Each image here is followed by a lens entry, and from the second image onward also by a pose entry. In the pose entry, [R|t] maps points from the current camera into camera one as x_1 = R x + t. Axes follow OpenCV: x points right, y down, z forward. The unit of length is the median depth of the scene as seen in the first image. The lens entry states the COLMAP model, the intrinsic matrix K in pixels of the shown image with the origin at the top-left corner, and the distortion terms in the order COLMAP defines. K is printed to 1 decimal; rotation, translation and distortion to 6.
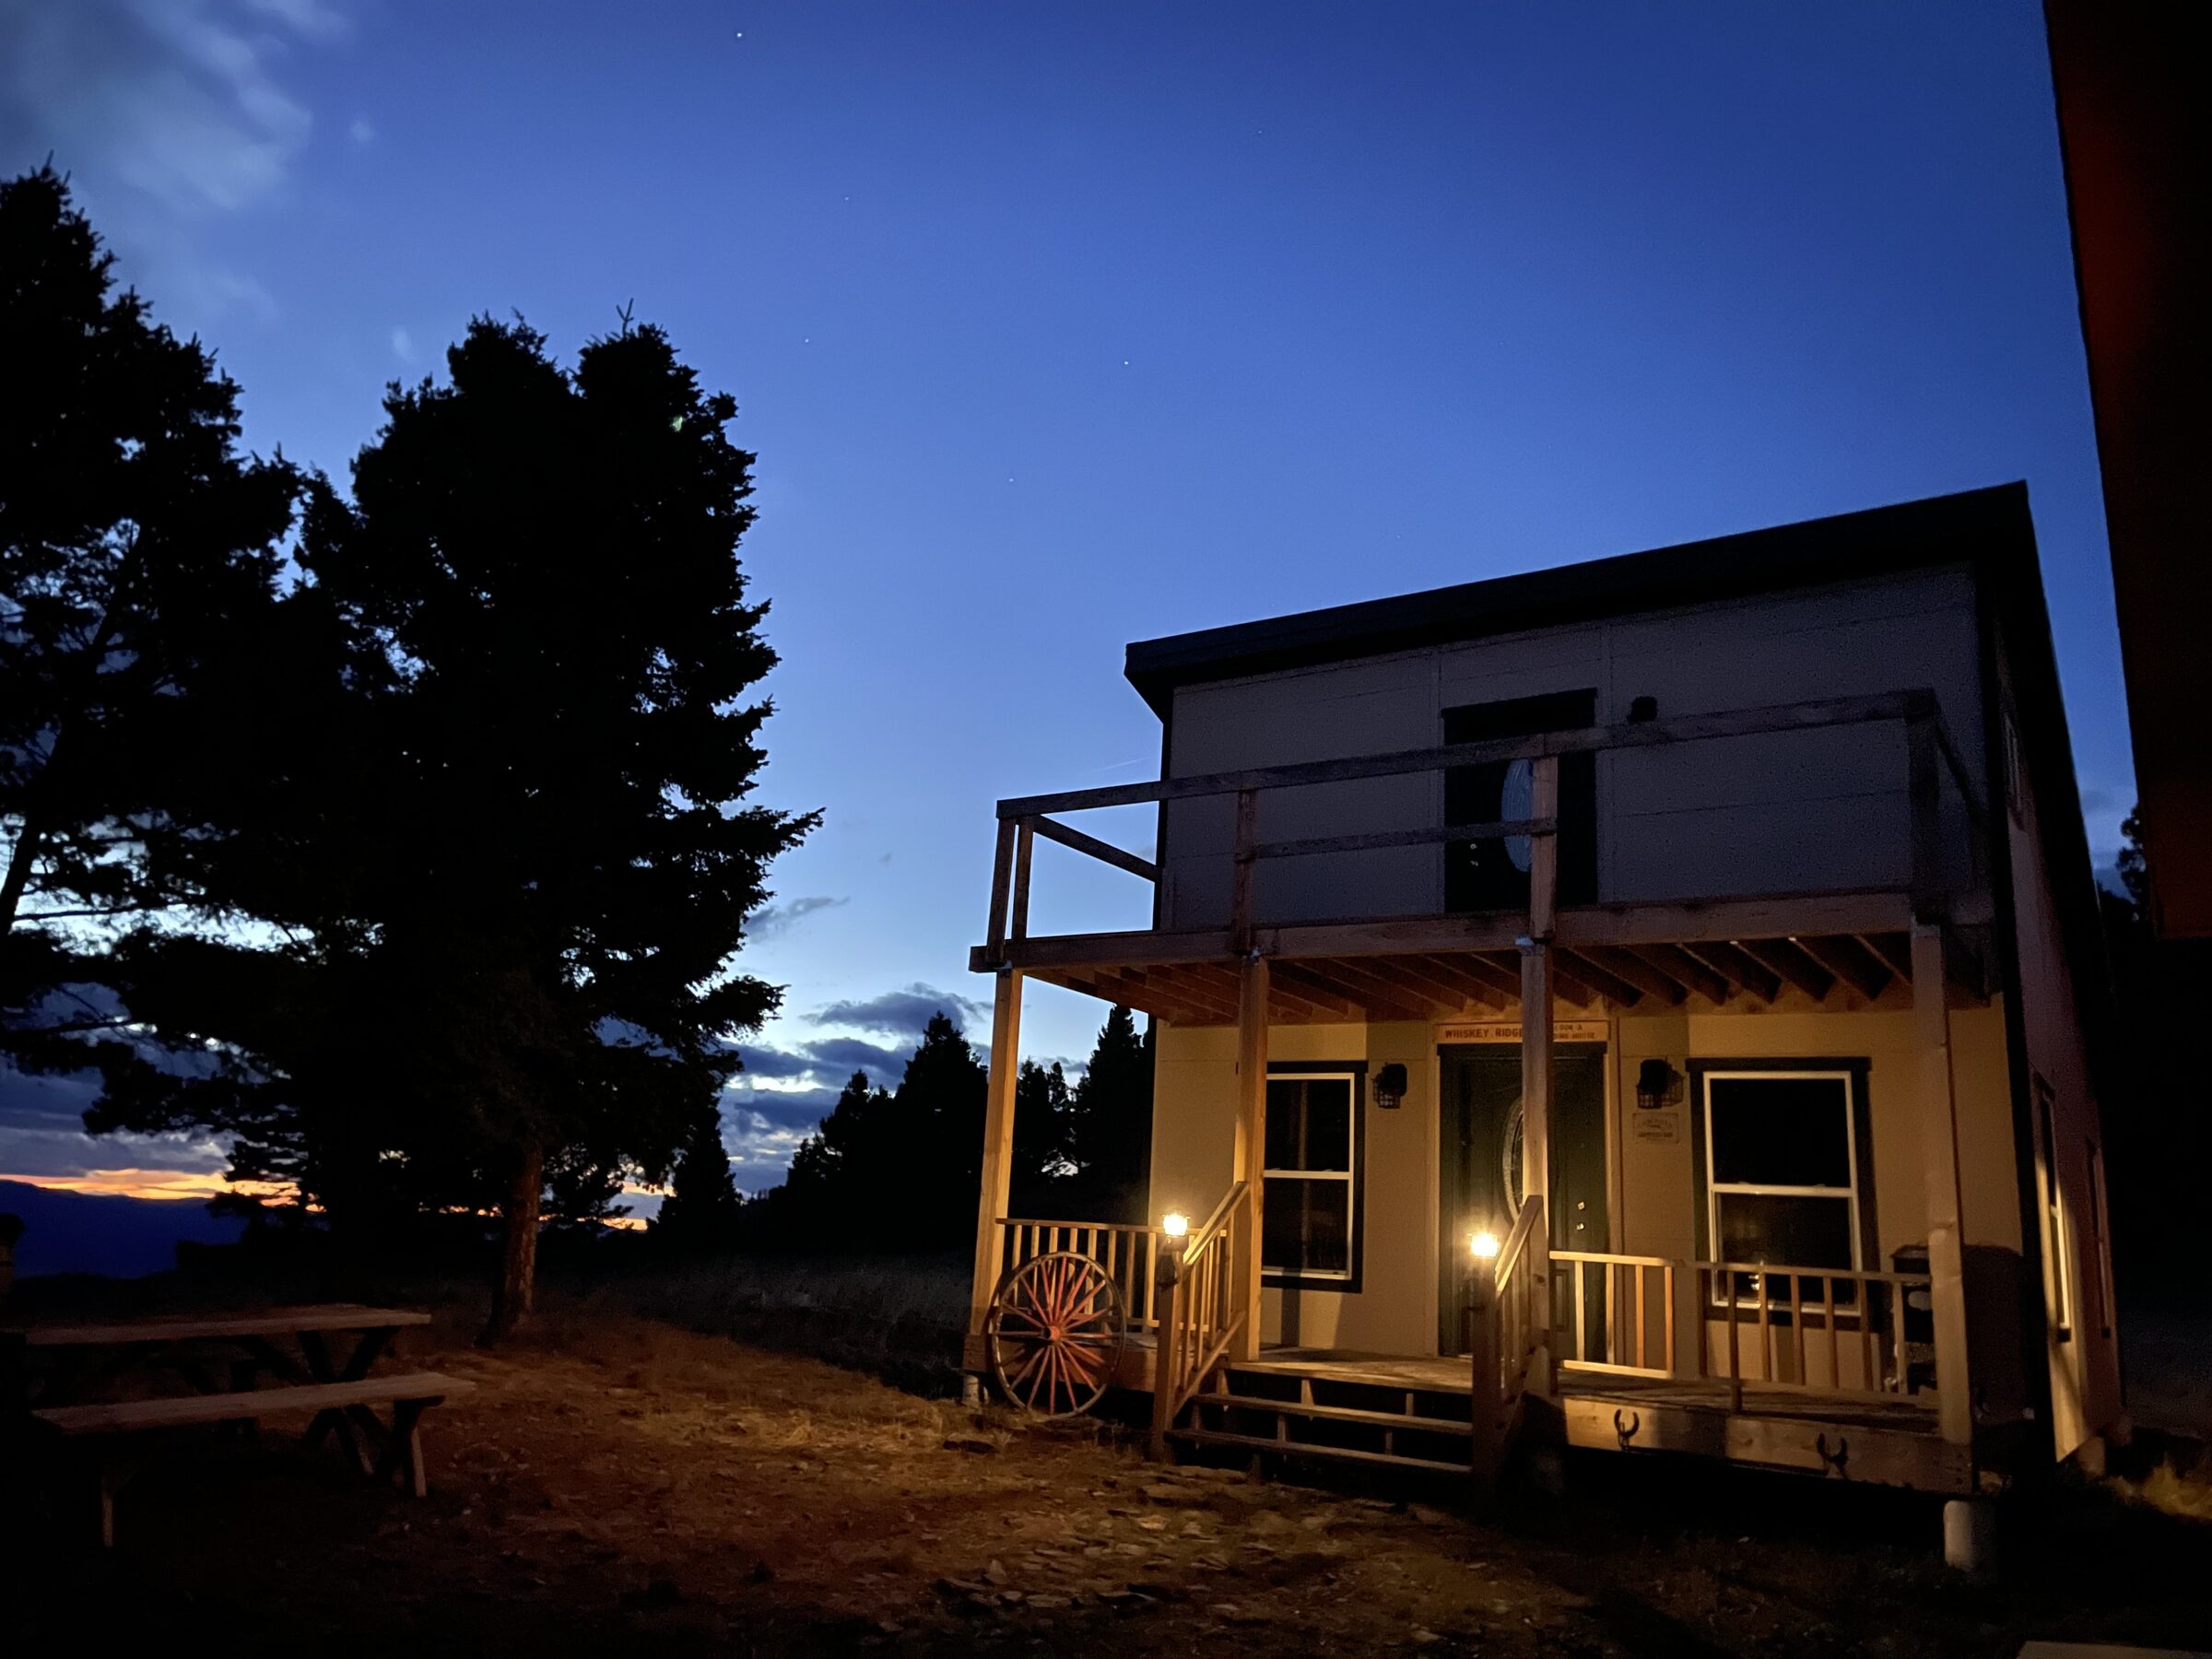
lens RADIAL K [[1659.2, 0, 1096.7], [0, 1659.2, 798.3], [0, 0, 1]] dist [0.034665, -0.001411]
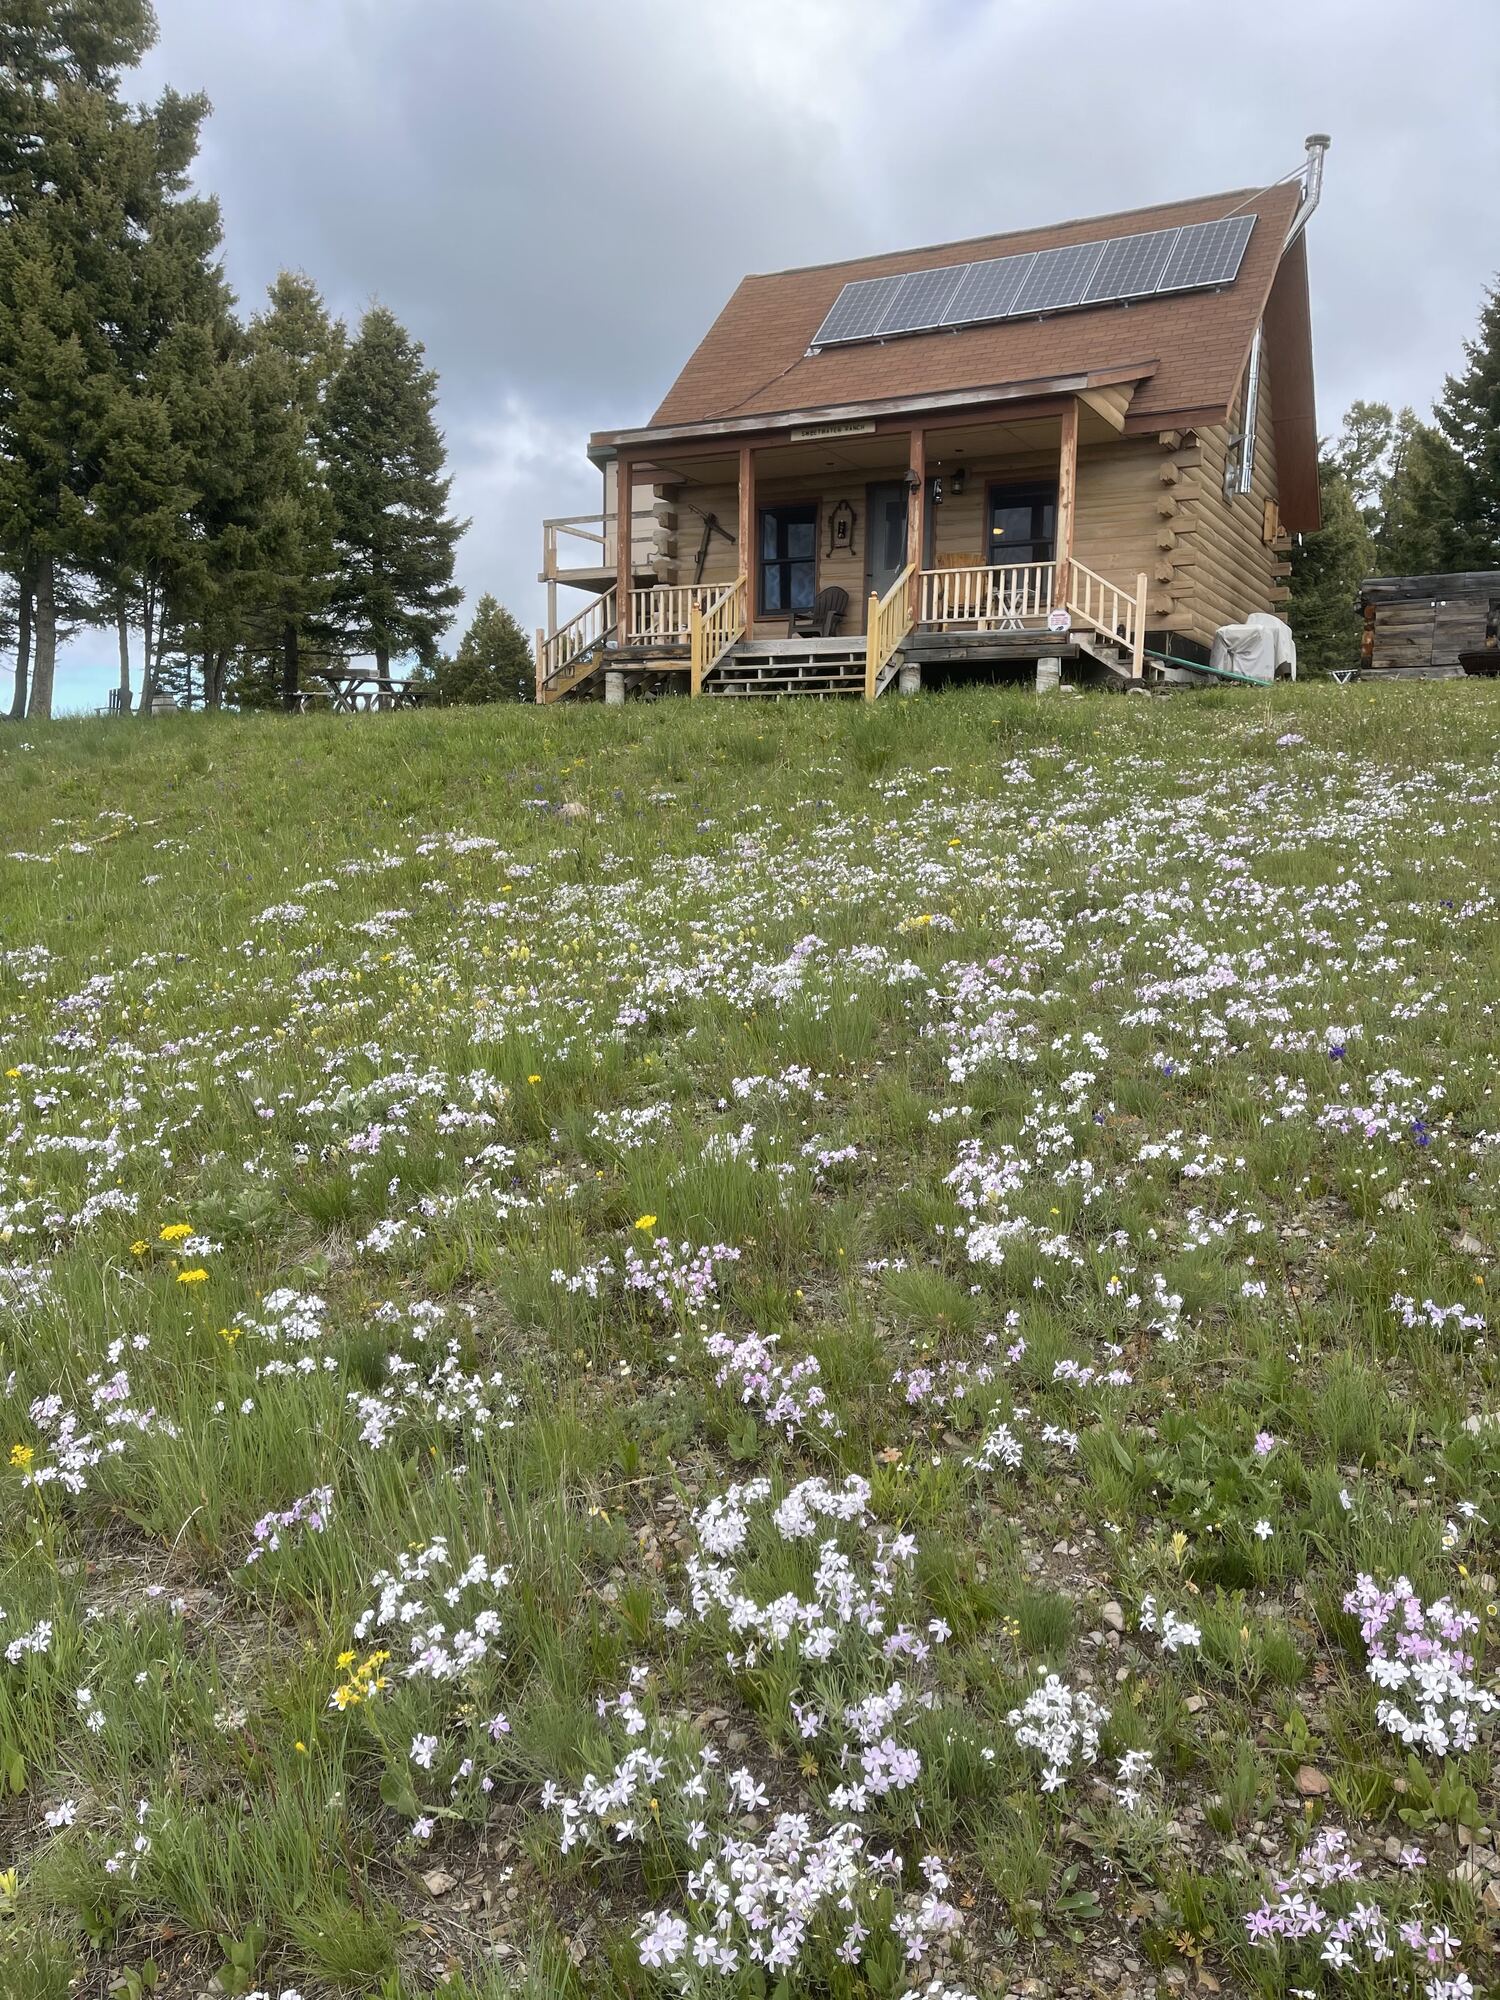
lens RADIAL K [[1500.2, 0, 750.0], [0, 1500.2, 1000.0], [0, 0, 1]] dist [0.034665, -0.001411]
pose [[0.995523, -0.038220, 0.086452, 0.033323], [0.005900, 0.937952, 0.346716, -0.104822], [-0.094339, -0.344654, 0.933978, -1.491204]]
